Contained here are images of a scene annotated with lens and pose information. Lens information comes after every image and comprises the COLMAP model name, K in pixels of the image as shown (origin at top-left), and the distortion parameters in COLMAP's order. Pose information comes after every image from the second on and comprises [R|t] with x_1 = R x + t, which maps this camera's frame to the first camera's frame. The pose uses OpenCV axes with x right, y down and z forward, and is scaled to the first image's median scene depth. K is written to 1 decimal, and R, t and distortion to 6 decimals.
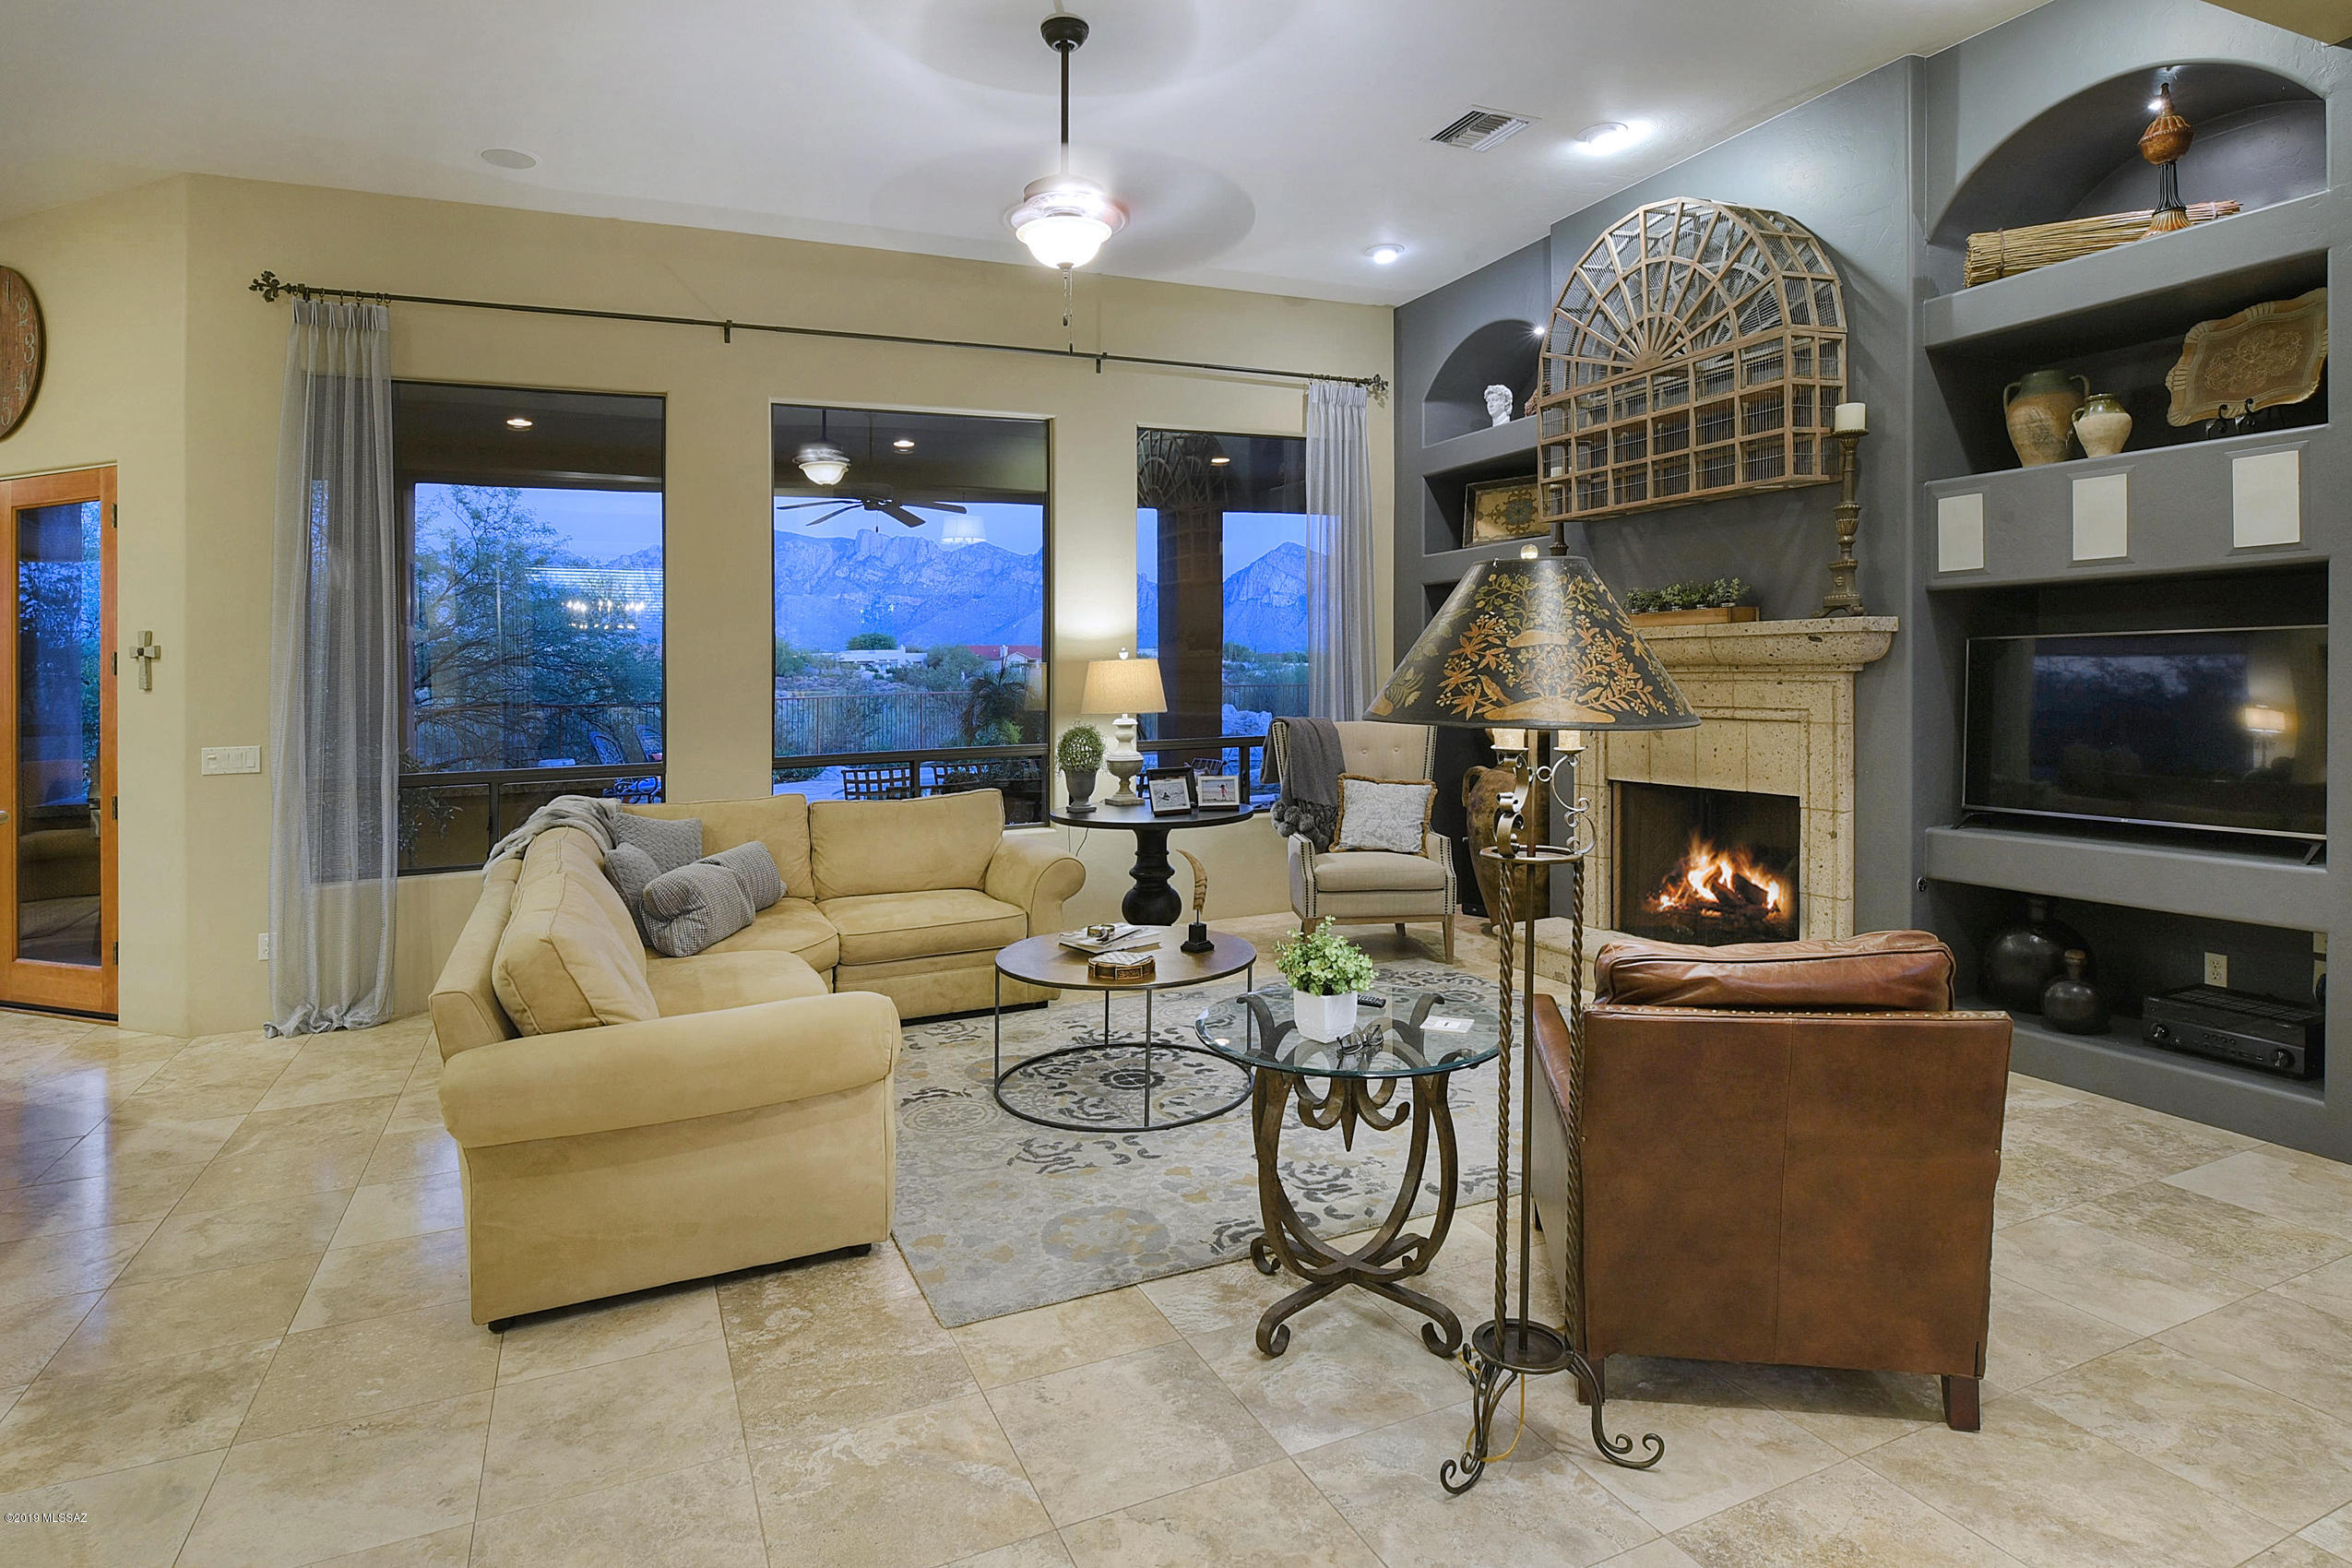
lens RADIAL K [[1293.3, 0, 1149.4], [0, 1293.3, 691.9], [0, 0, 1]] dist [-0.008799, -0.001088]
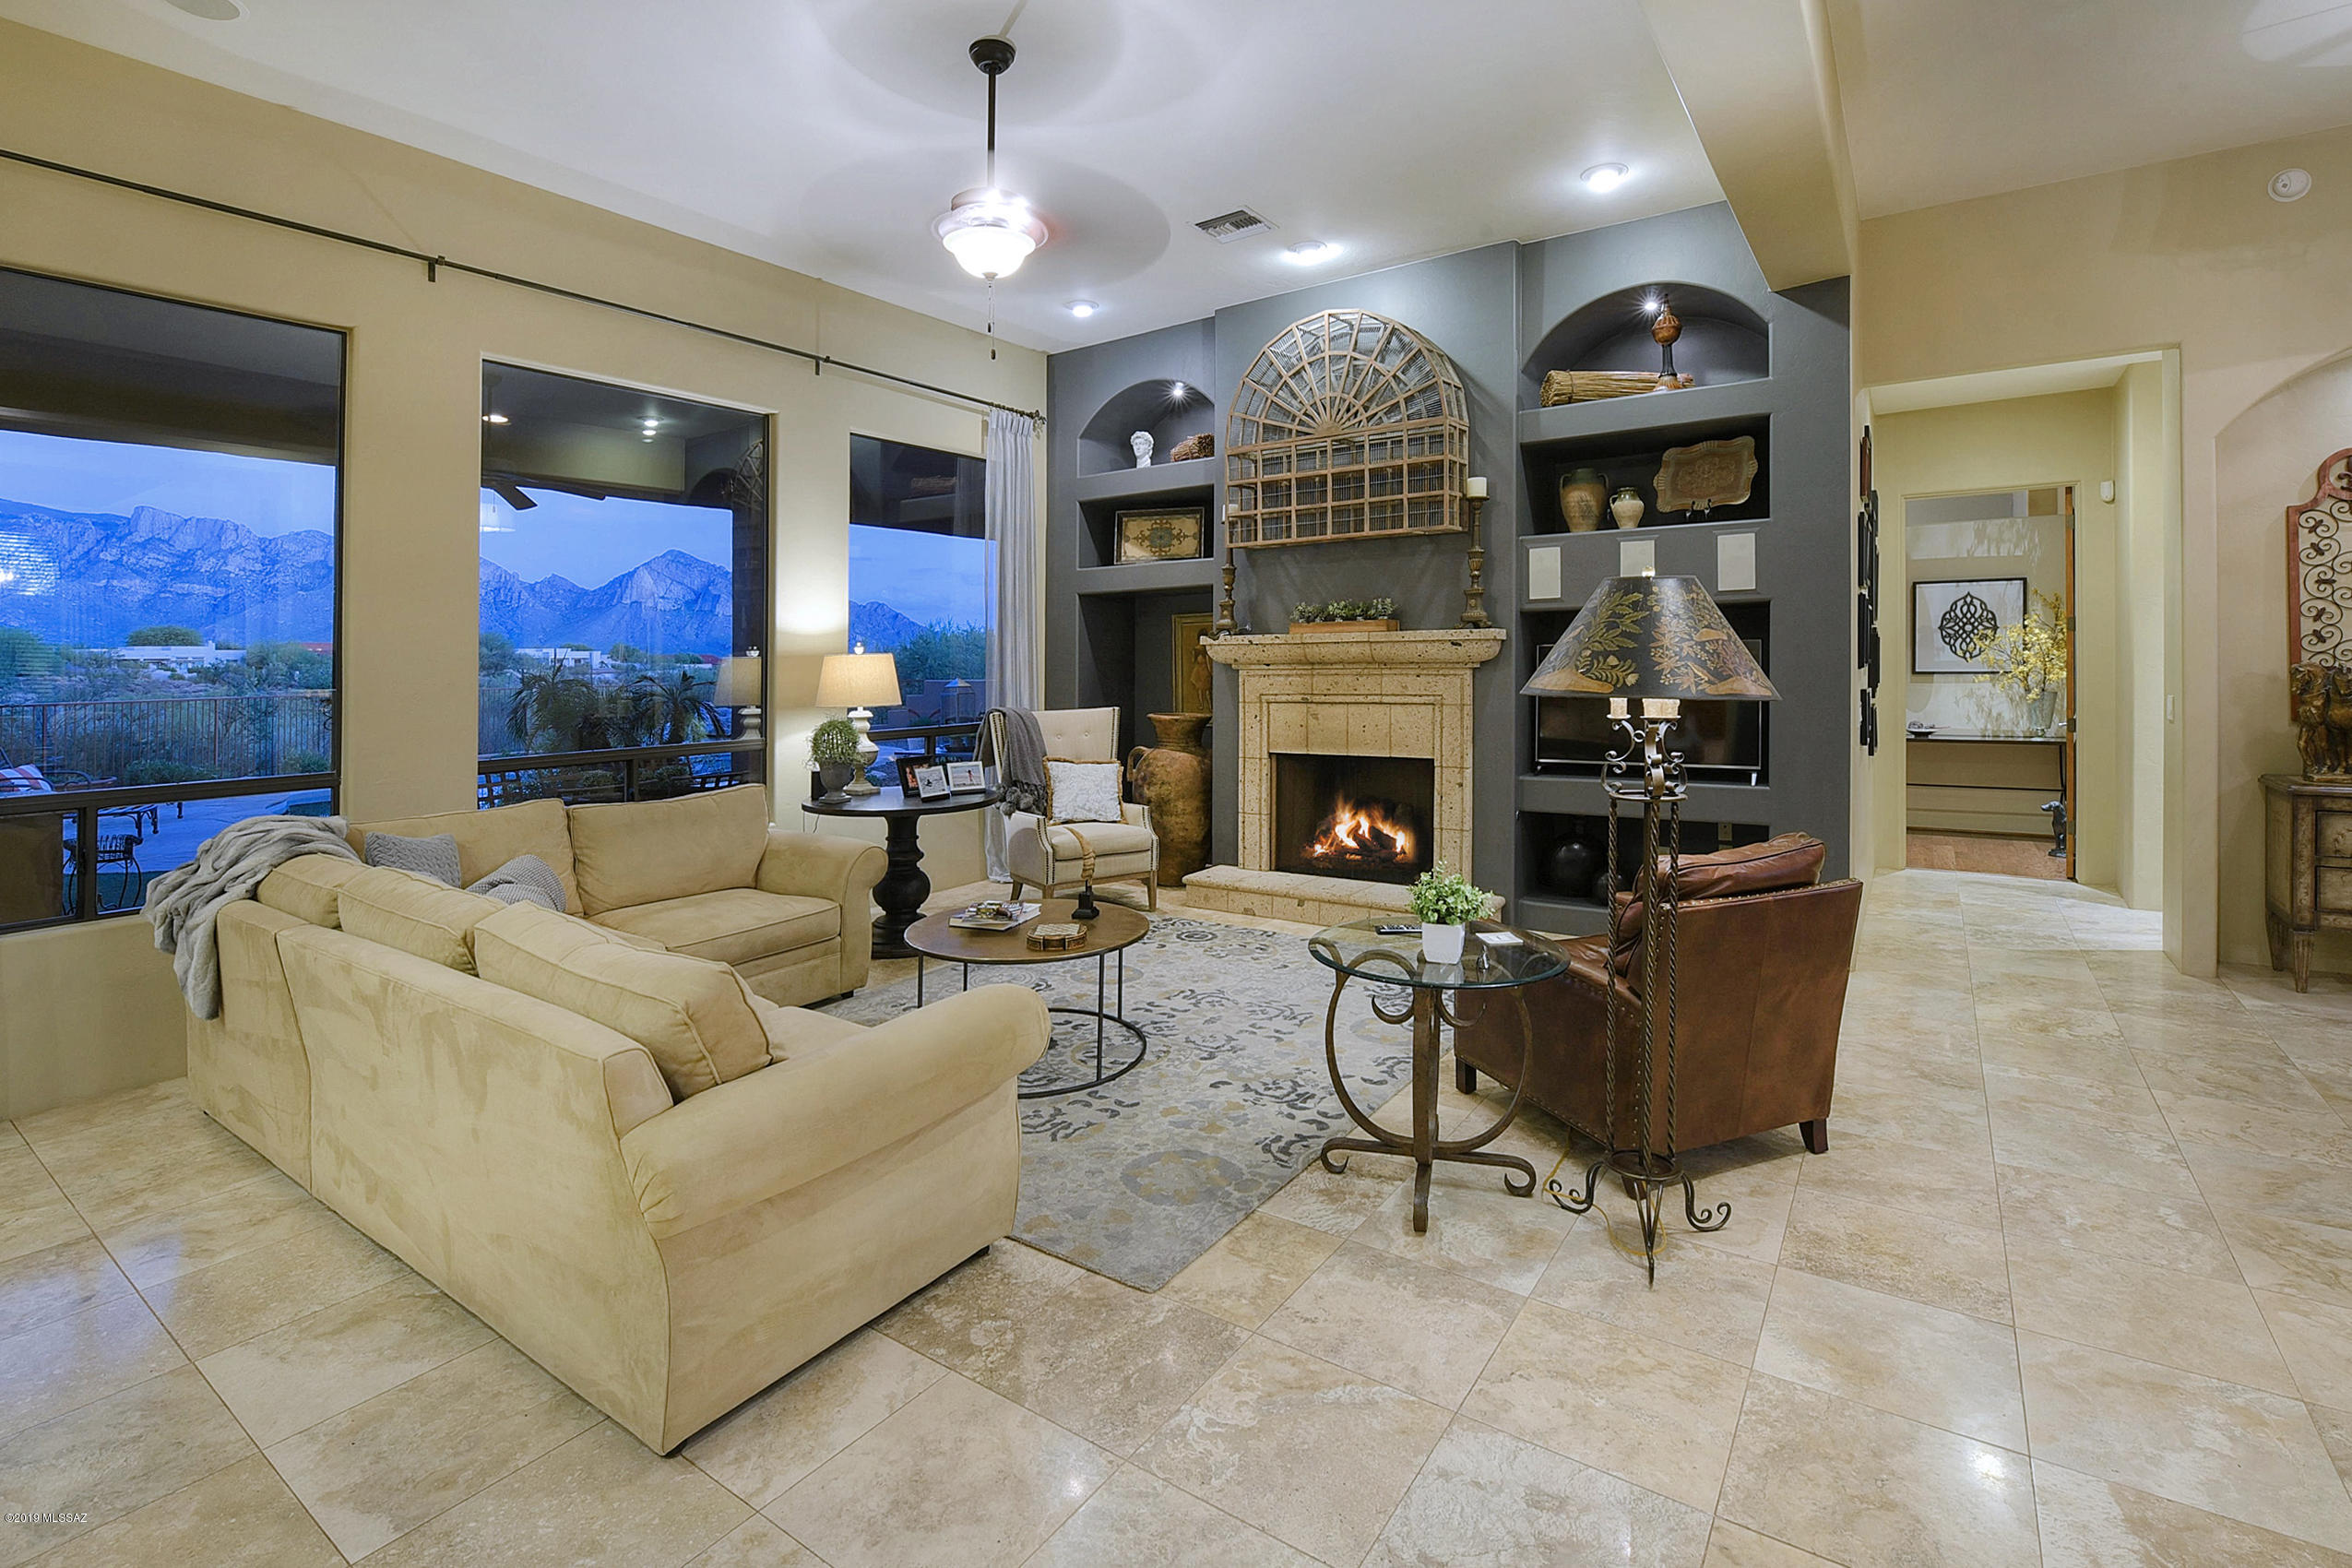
lens RADIAL K [[1114.1, 0, 1202.1], [0, 1114.1, 678.7], [0, 0, 1]] dist [-0.013930, -0.000810]
pose [[0.847393, 0.000102, 0.530967, -0.345408], [0.005745, 0.999940, -0.009361, 0.005806], [-0.530935, 0.010983, 0.847341, 0.127778]]
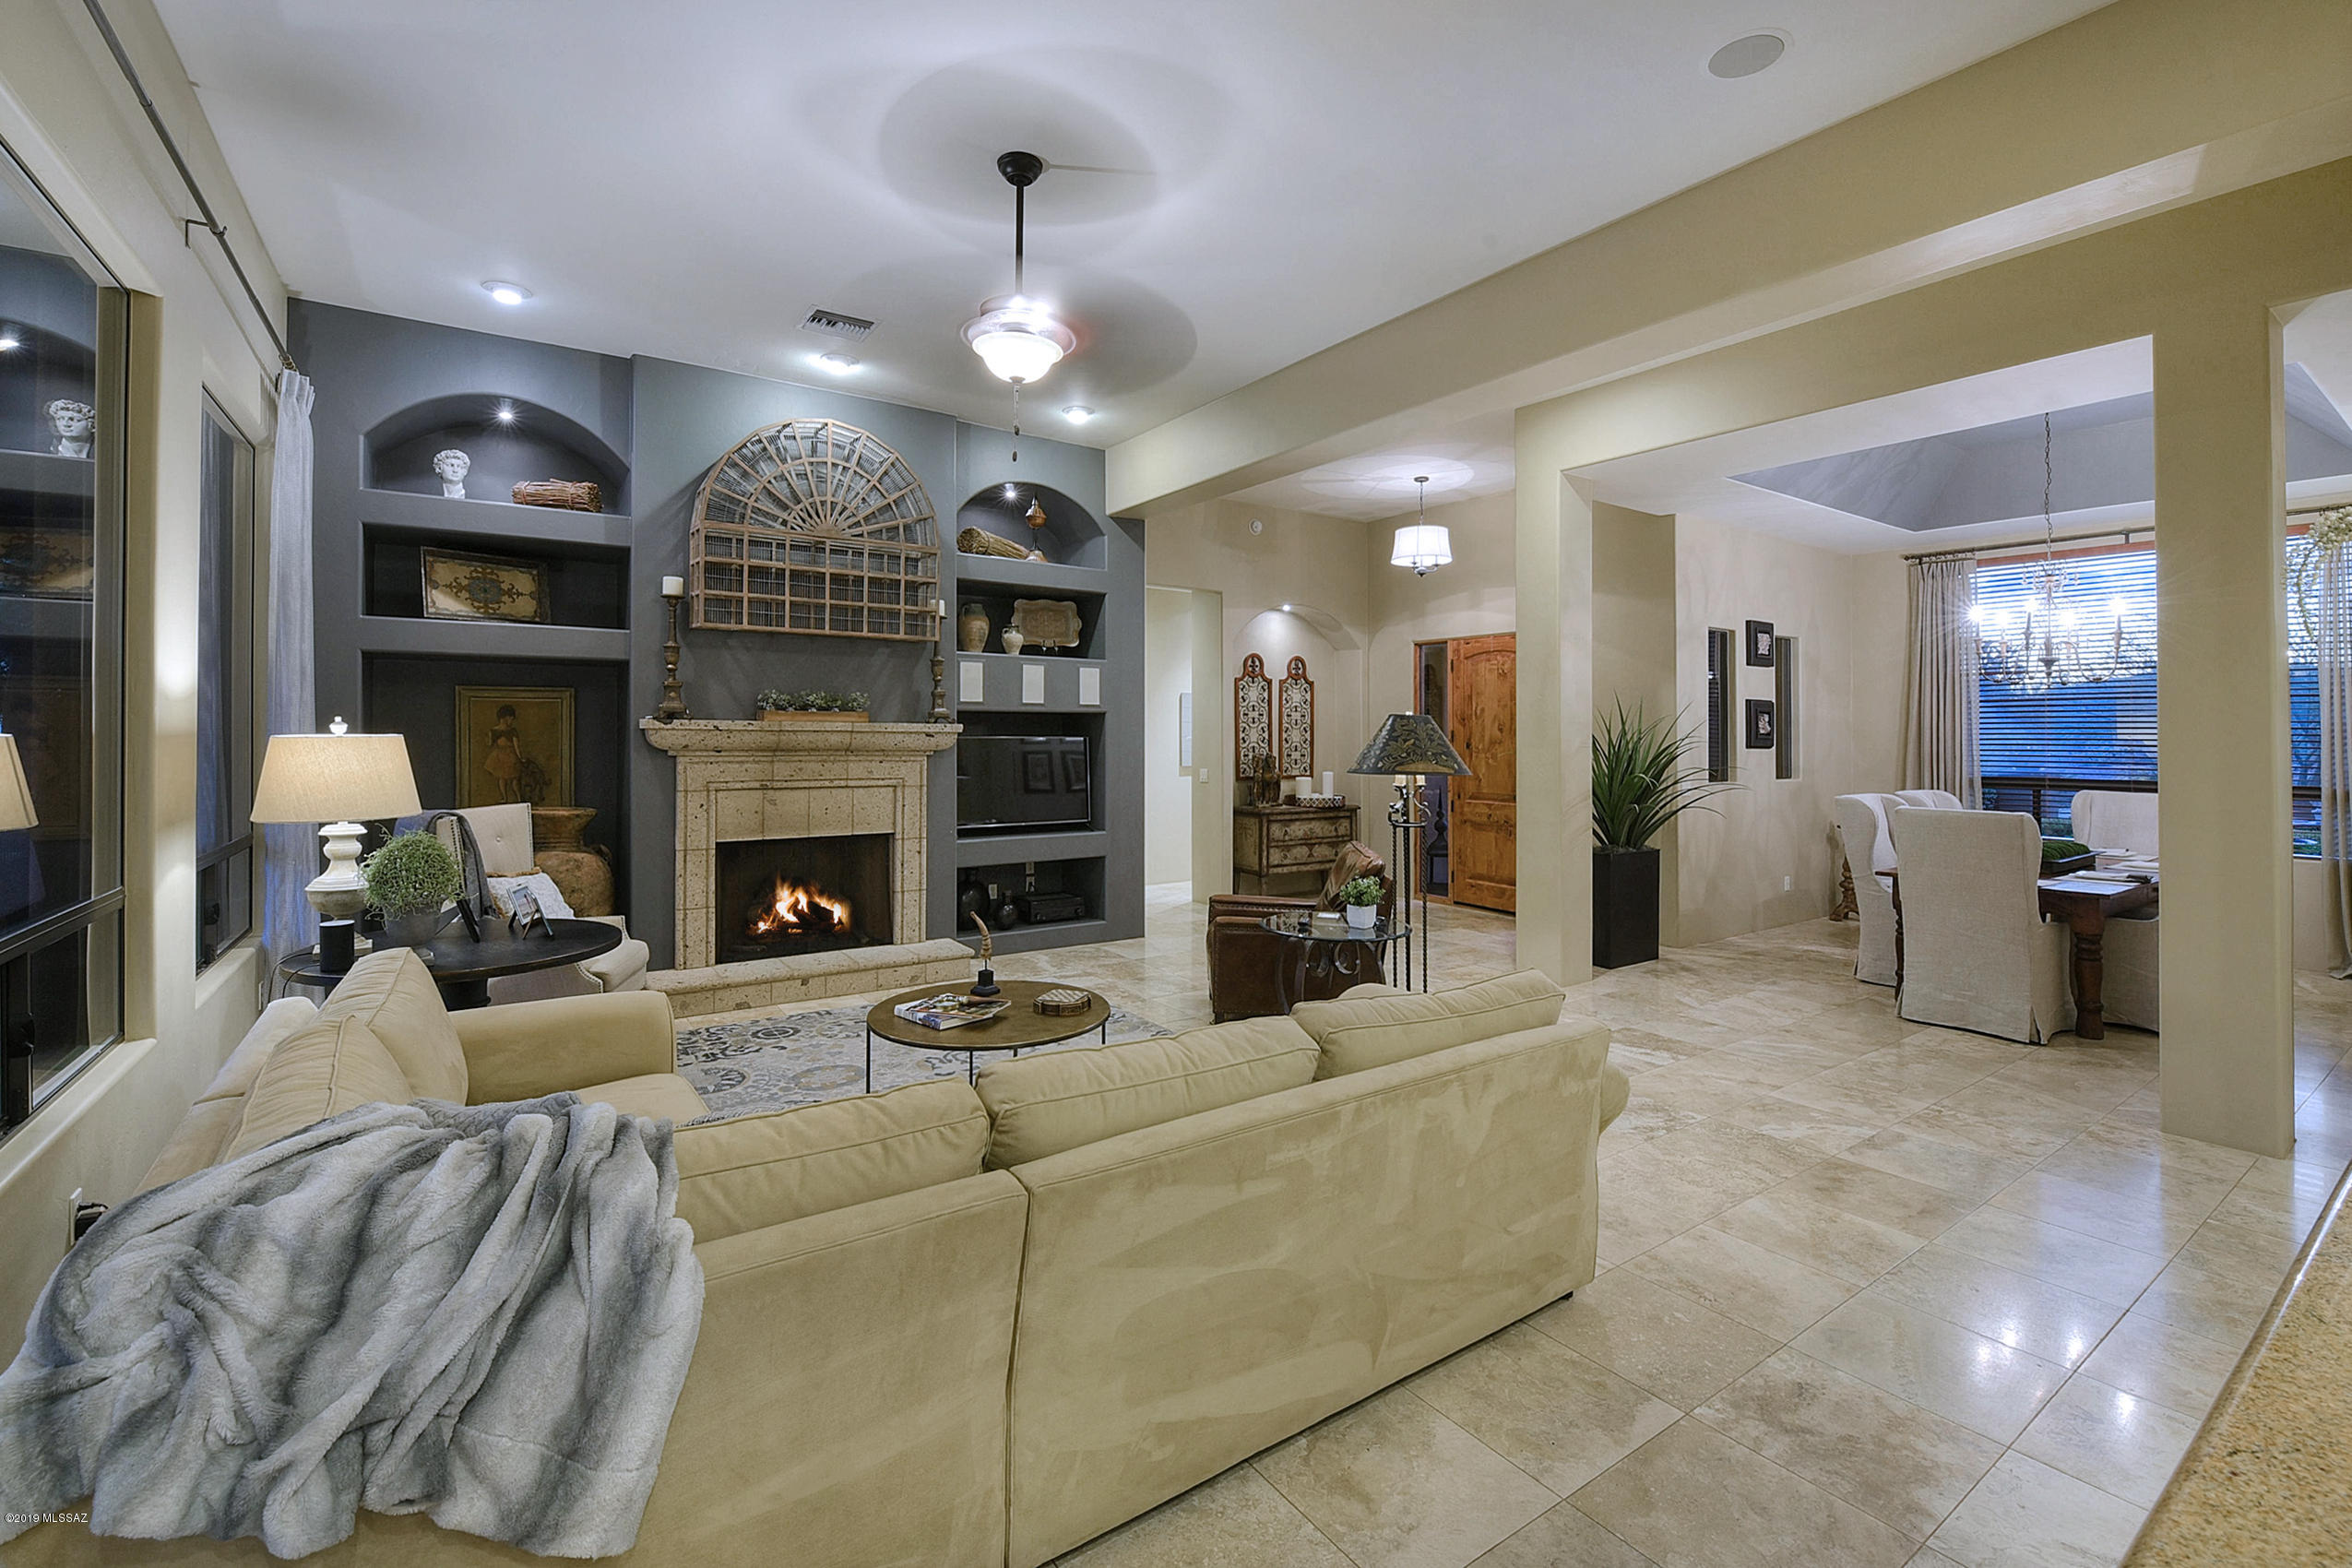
lens RADIAL K [[970.3, 0, 1211.2], [0, 970.3, 771.9], [0, 0, 1]] dist [-0.013831, -0.001108]
pose [[-0.202972, -0.017893, 0.979021, -0.774513], [0.011612, 0.999719, 0.020679, -0.015625], [-0.979116, 0.015565, -0.202707, 0.881826]]
